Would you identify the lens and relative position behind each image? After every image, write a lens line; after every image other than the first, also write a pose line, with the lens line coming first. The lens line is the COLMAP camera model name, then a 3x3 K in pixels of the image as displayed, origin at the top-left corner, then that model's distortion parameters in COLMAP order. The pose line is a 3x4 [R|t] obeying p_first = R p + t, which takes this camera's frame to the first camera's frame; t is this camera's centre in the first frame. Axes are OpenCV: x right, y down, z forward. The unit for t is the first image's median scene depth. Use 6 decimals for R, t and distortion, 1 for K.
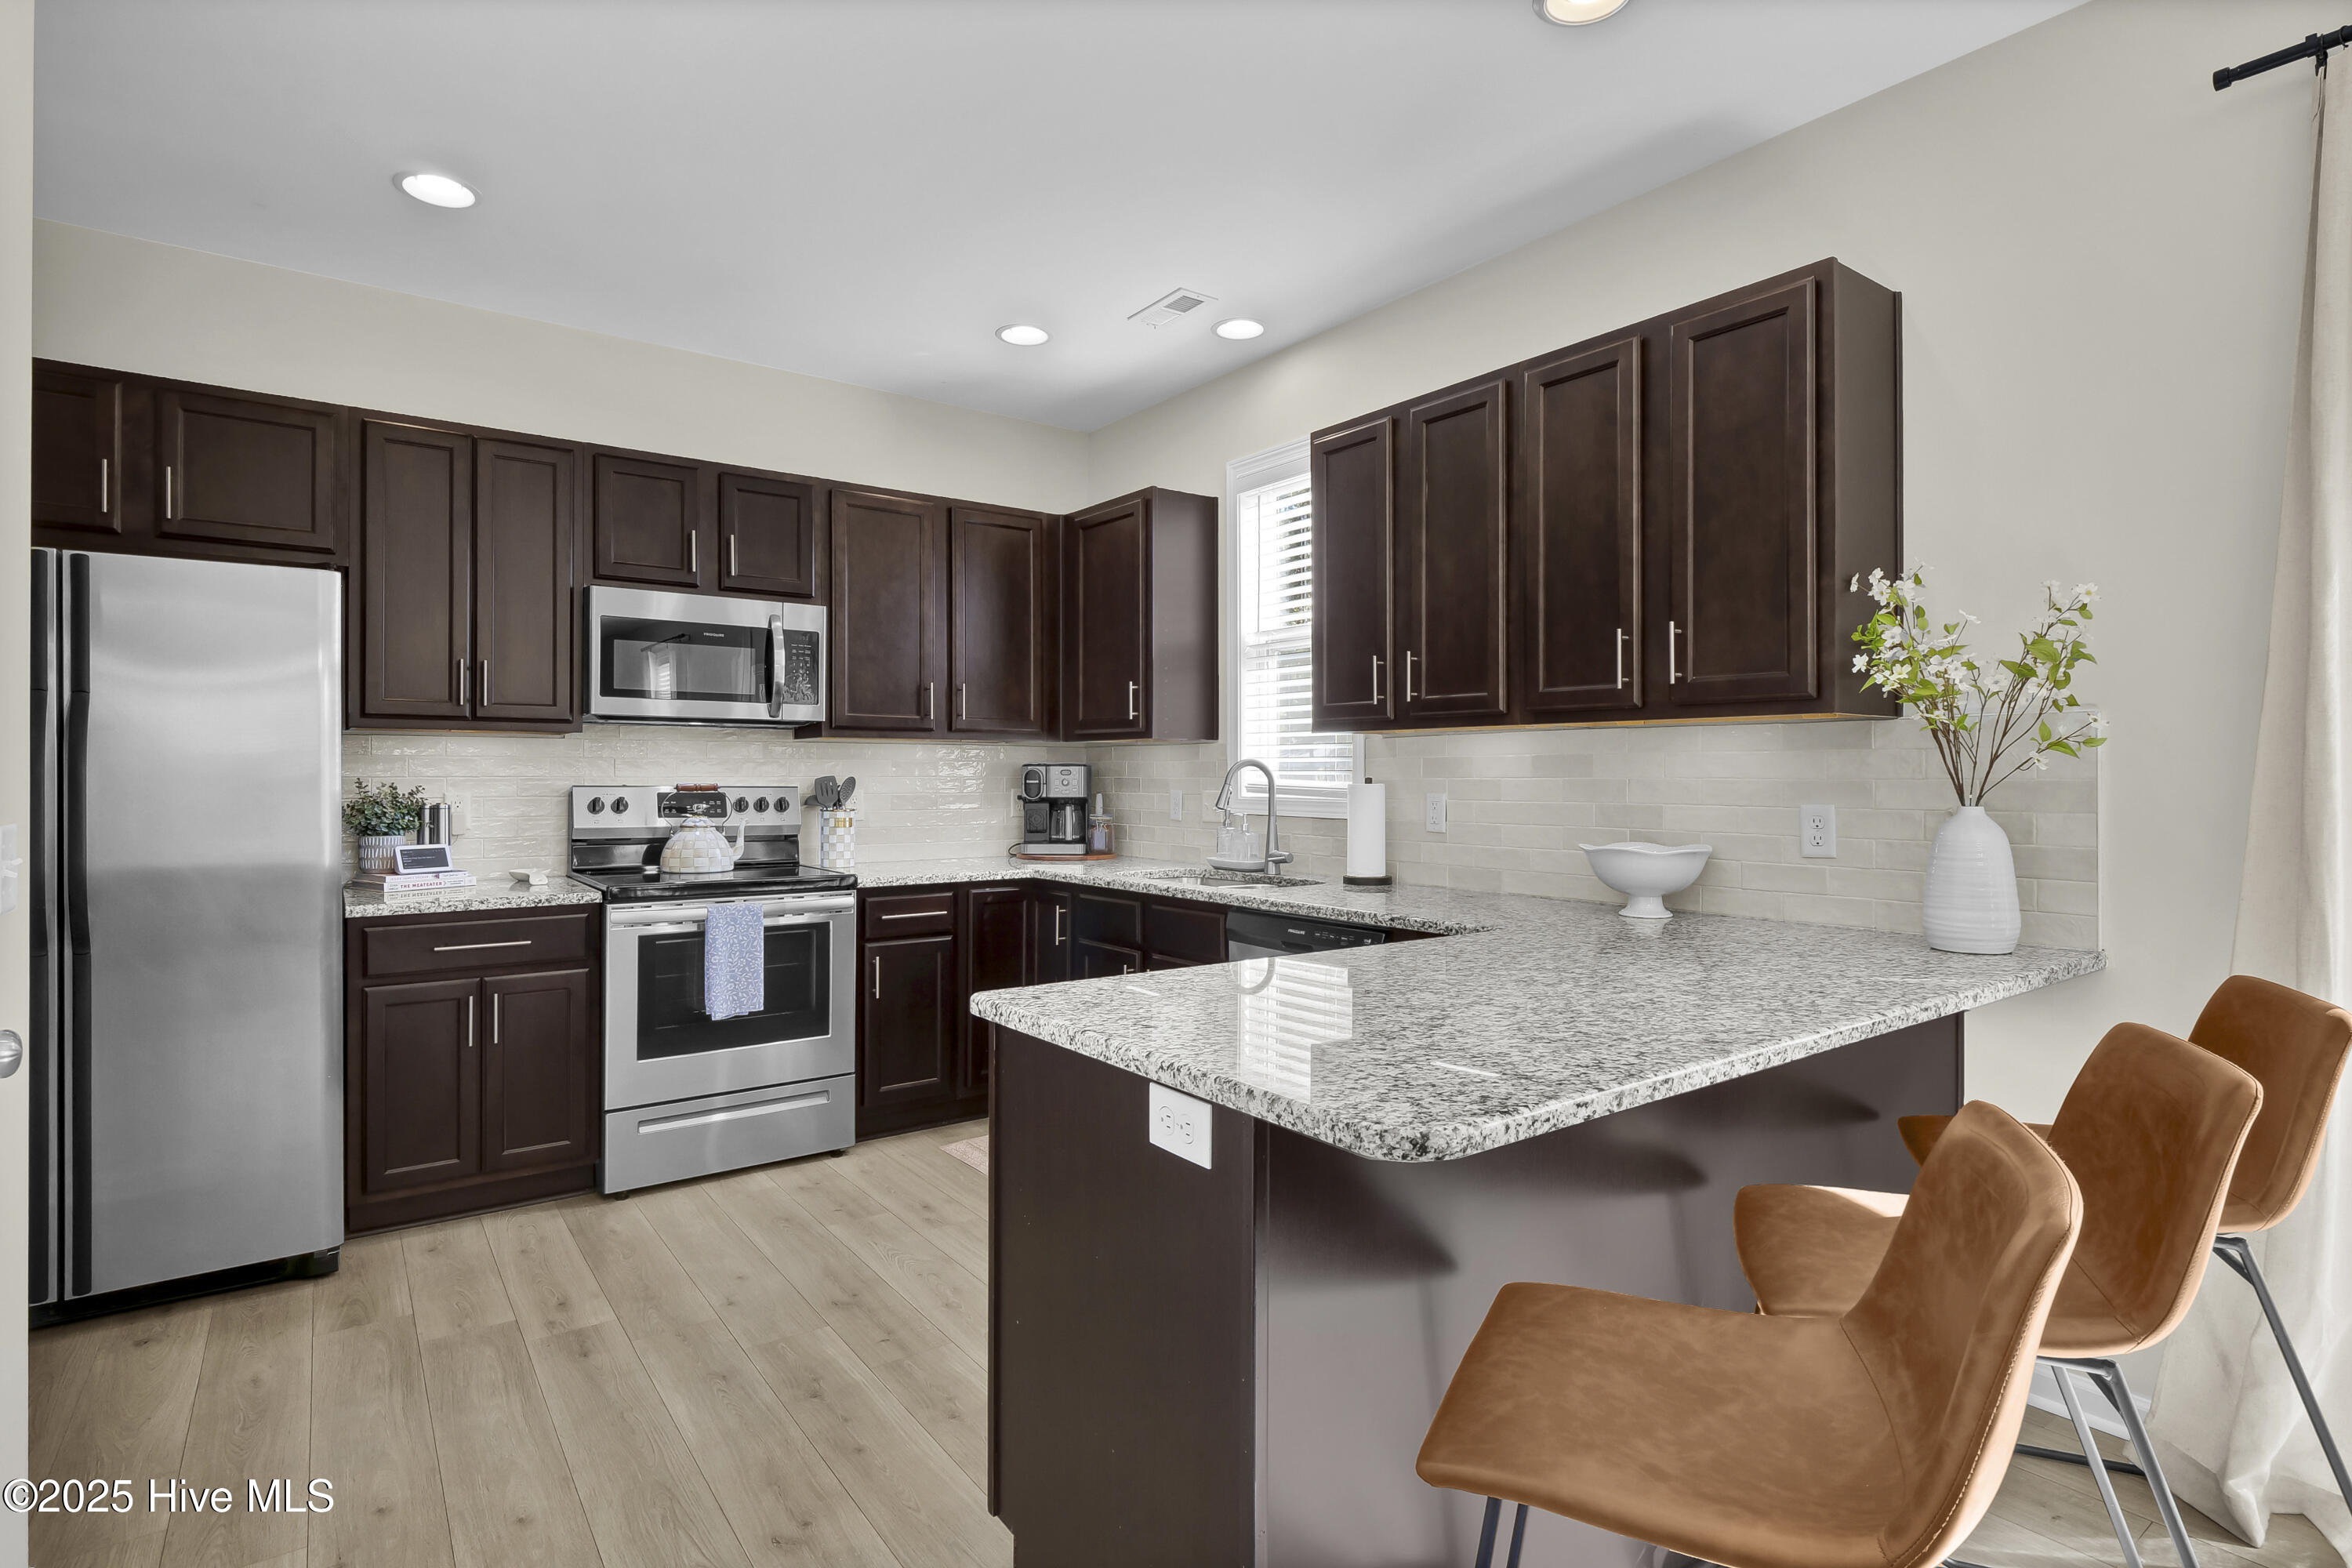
lens RADIAL K [[1168.7, 0, 1169.3], [0, 1168.7, 774.4], [0, 0, 1]] dist [-0.014733, -0.001500]
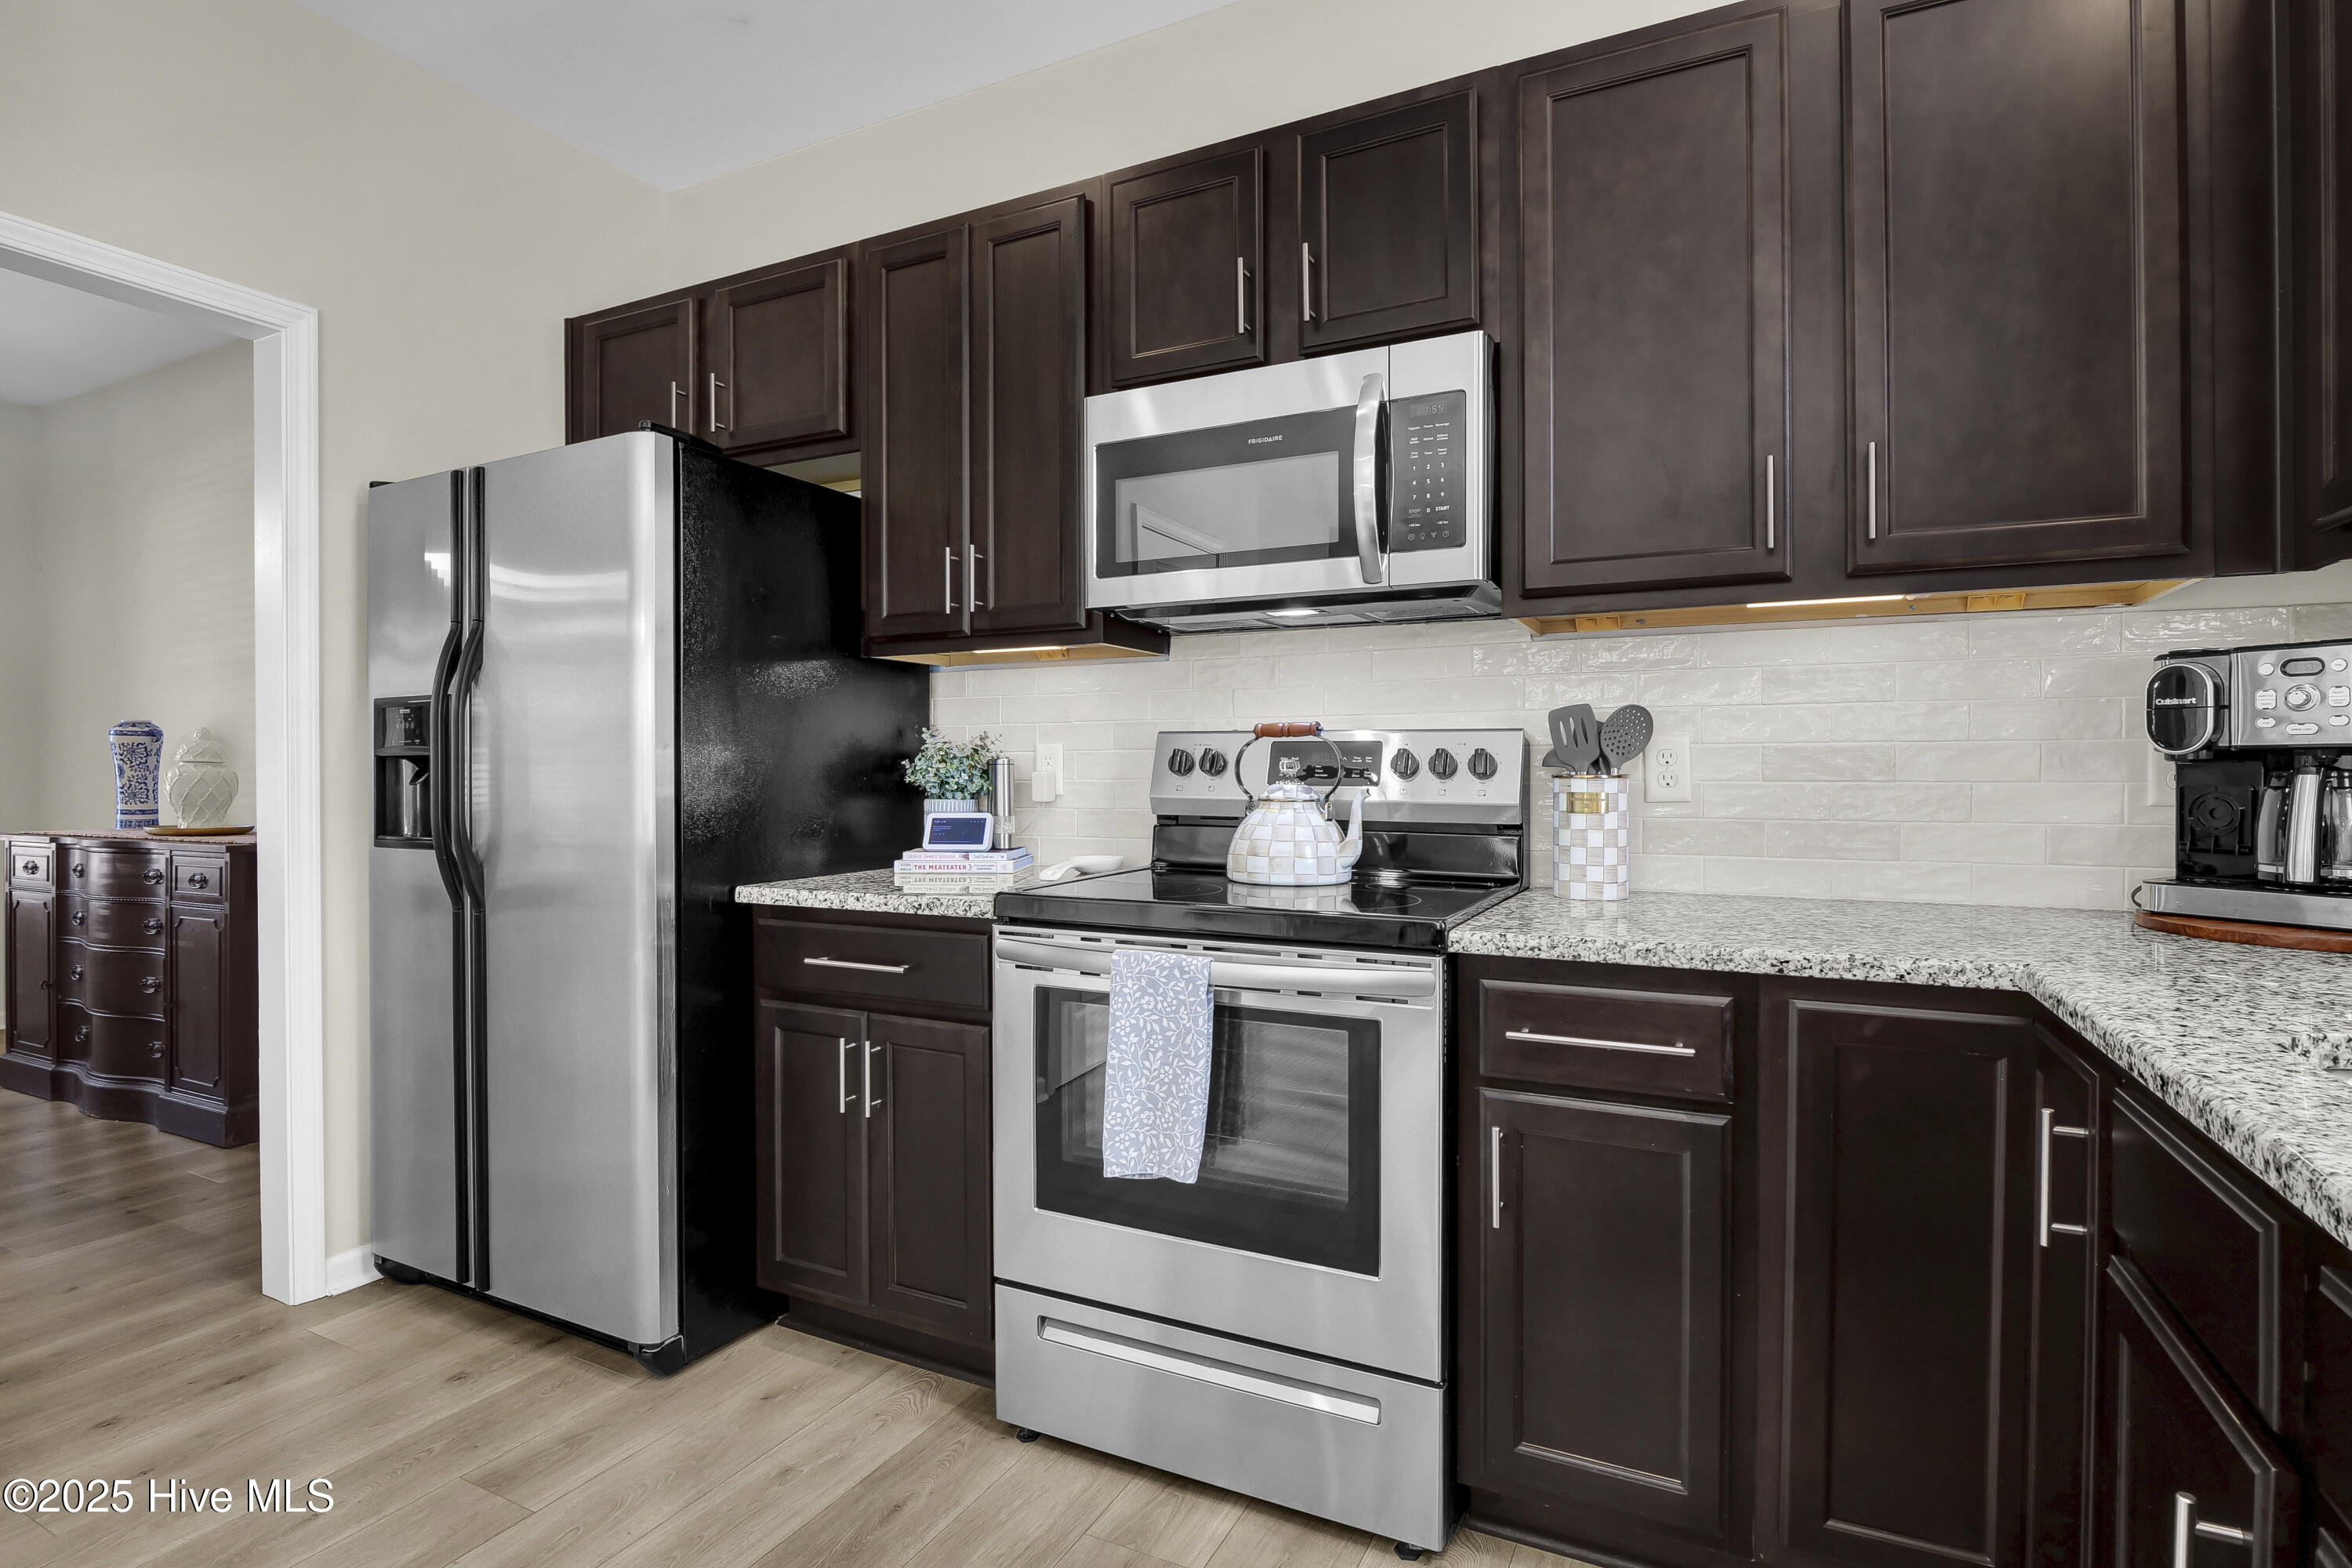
lens RADIAL K [[1168.7, 0, 1166.7], [0, 1168.7, 776.0], [0, 0, 1]] dist [-0.014733, -0.001500]
pose [[0.437585, 0.001452, -0.899176, 0.068840], [0.003460, 0.999989, 0.003299, 0.031972], [0.899171, -0.004554, 0.437575, 0.726657]]
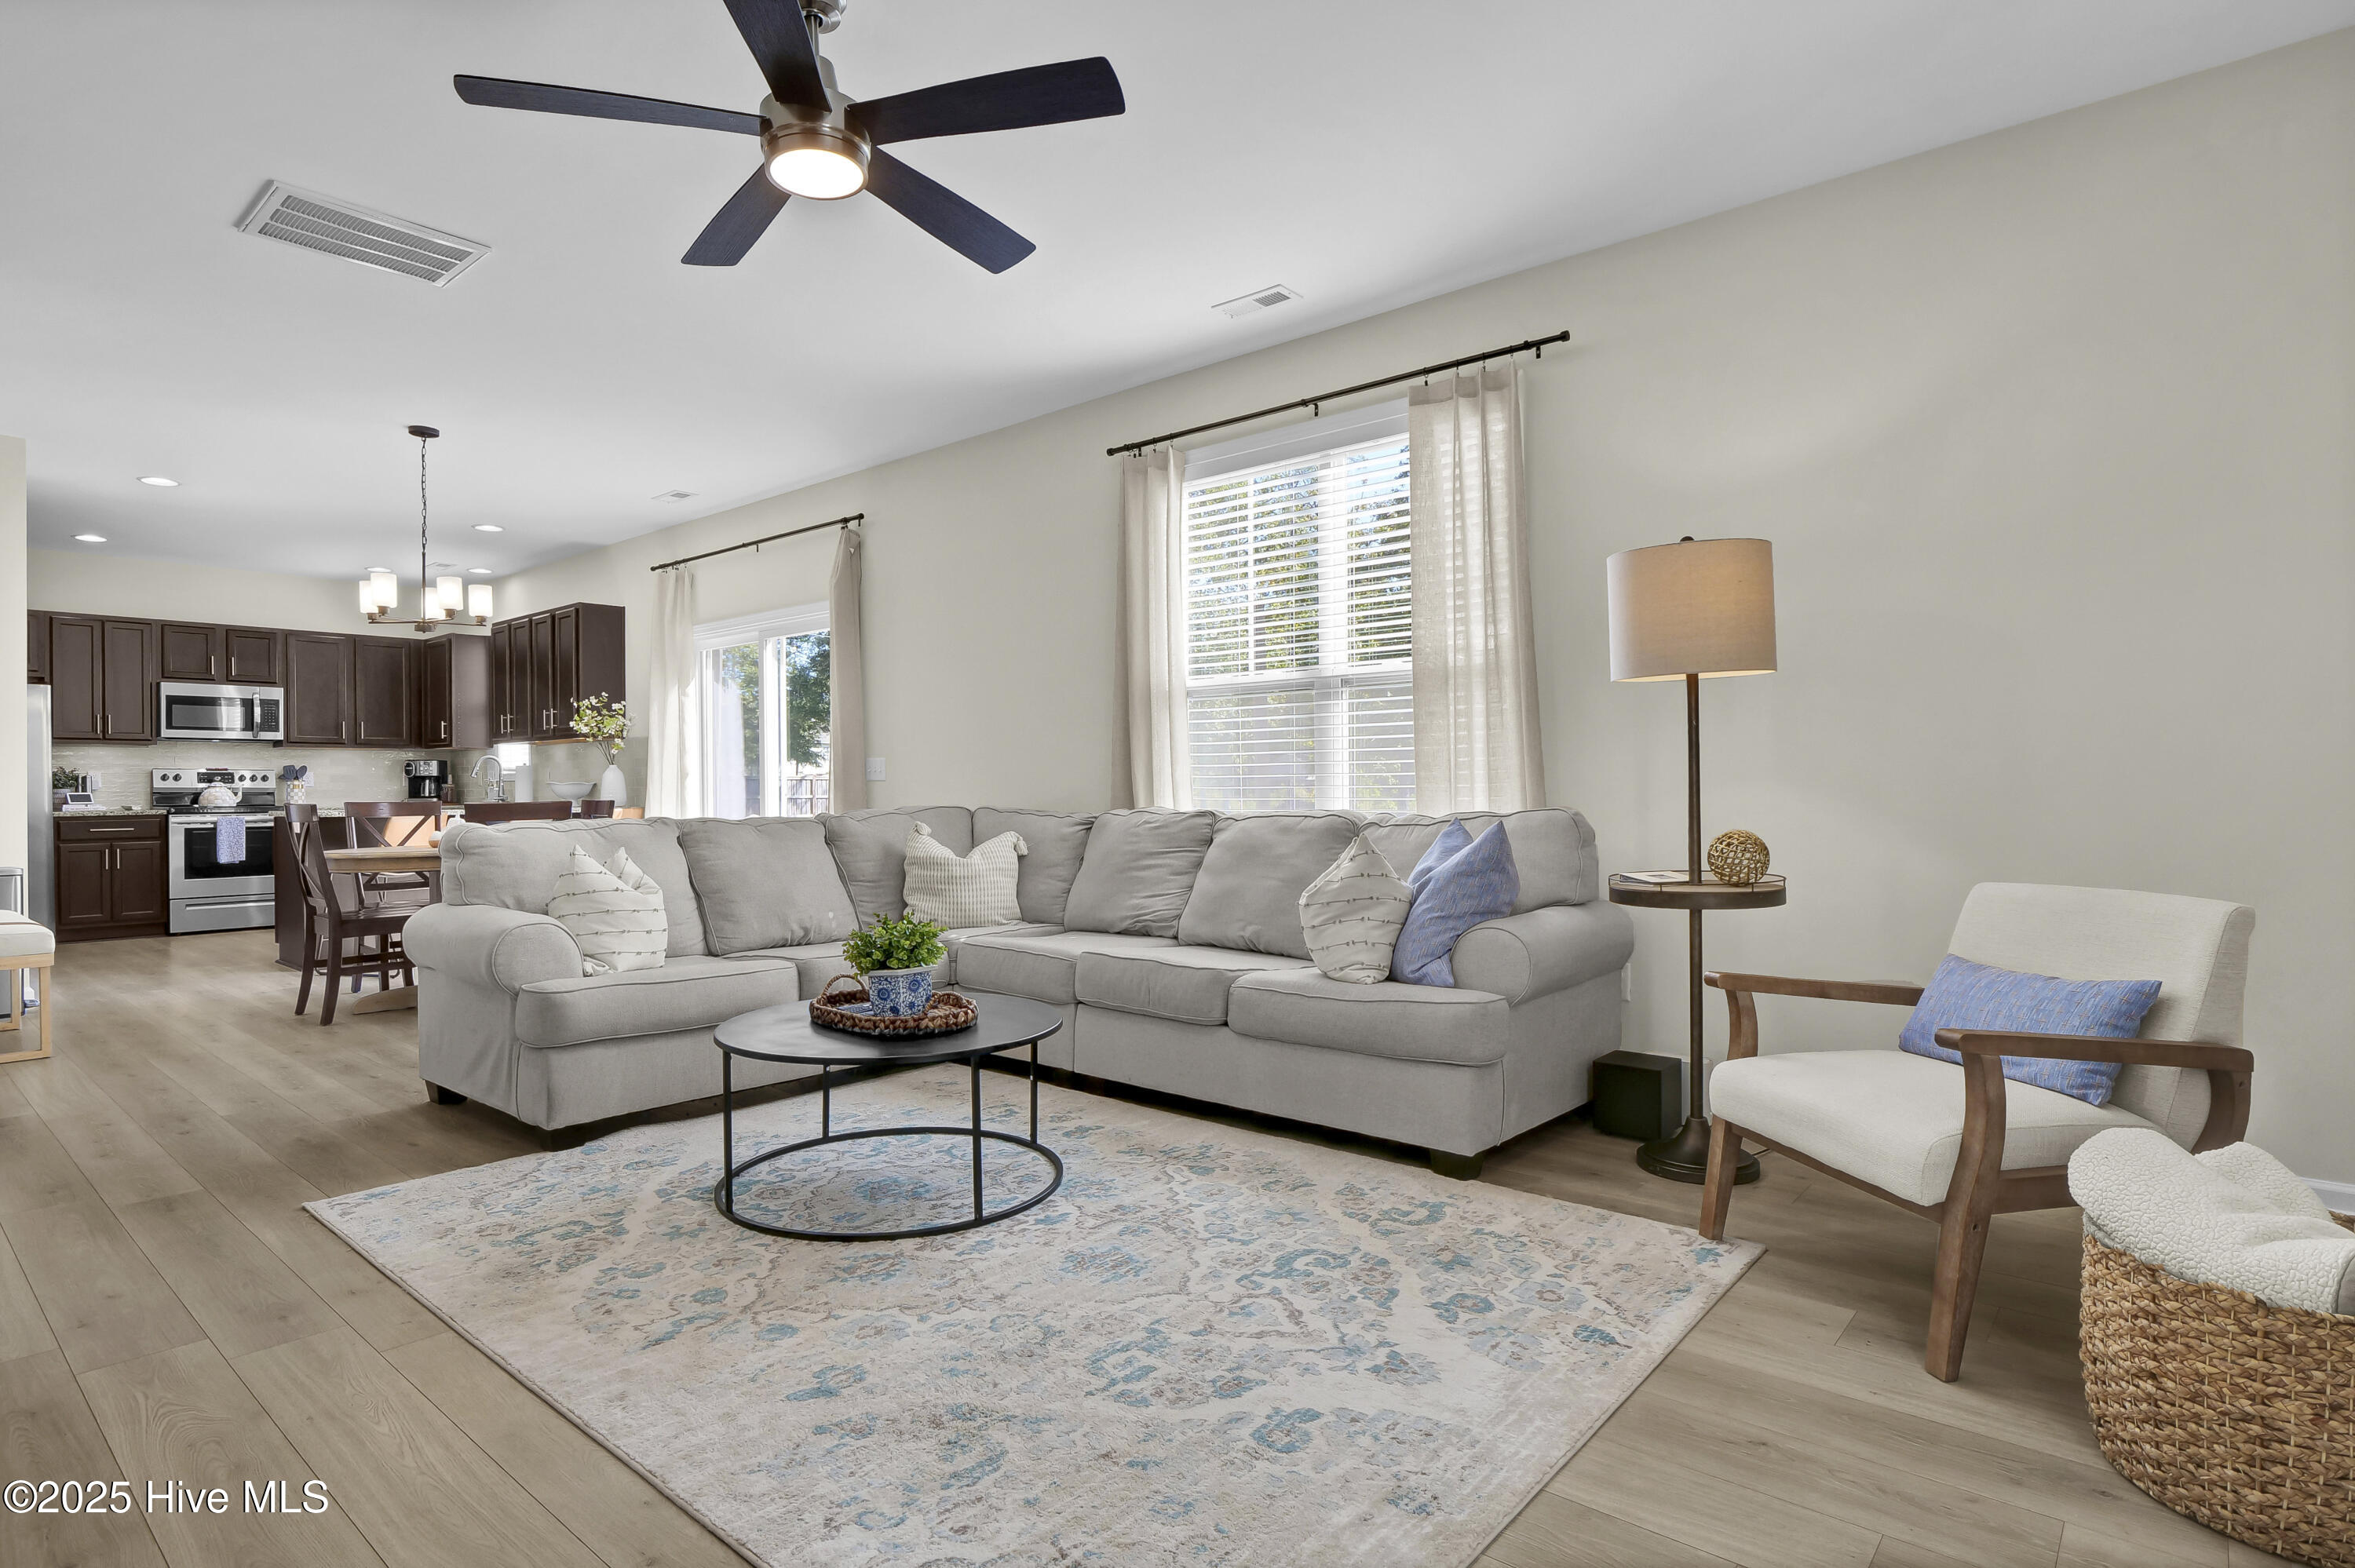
lens RADIAL K [[1210.3, 0, 1164.3], [0, 1210.3, 789.3], [0, 0, 1]] dist [-0.011874, 0.001915]
pose [[0.974734, -0.009887, 0.223148, 0.876831], [0.009569, 0.999951, 0.002508, 0.063097], [-0.223162, -0.000309, 0.974781, -1.704178]]
